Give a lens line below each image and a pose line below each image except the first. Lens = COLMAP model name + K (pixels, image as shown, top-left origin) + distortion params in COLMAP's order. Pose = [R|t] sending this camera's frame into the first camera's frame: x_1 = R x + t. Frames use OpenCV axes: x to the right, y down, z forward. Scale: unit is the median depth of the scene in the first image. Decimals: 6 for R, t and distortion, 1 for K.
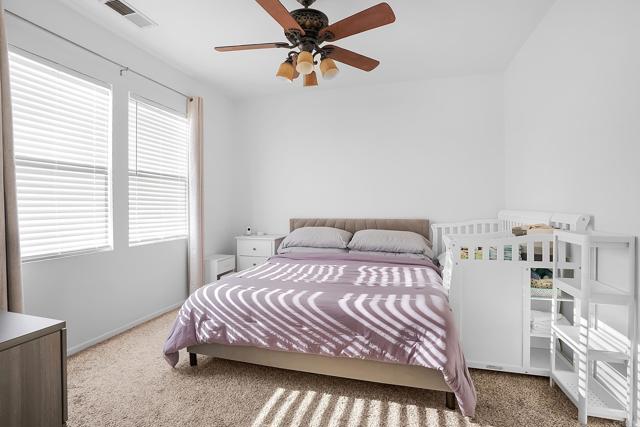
lens RADIAL K [[306.6, 0, 313.2], [0, 306.6, 210.2], [0, 0, 1]] dist [-0.038685, 0.003930]
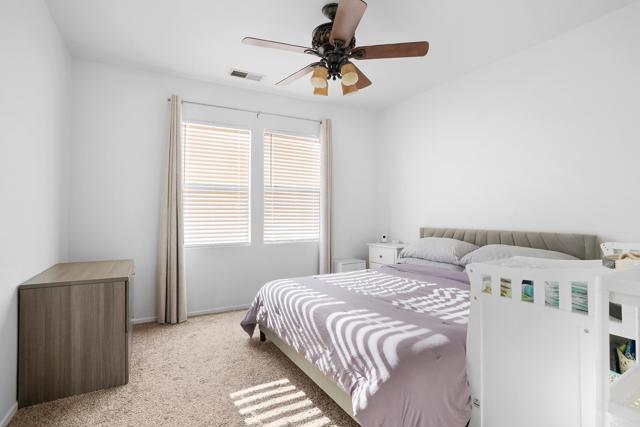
lens RADIAL K [[306.6, 0, 313.0], [0, 306.6, 210.3], [0, 0, 1]] dist [-0.038685, 0.003930]
pose [[0.722741, -0.005352, -0.691098, 0.647669], [-0.010536, 0.999768, -0.018761, -0.007044], [0.691039, 0.020840, 0.722517, 0.224809]]
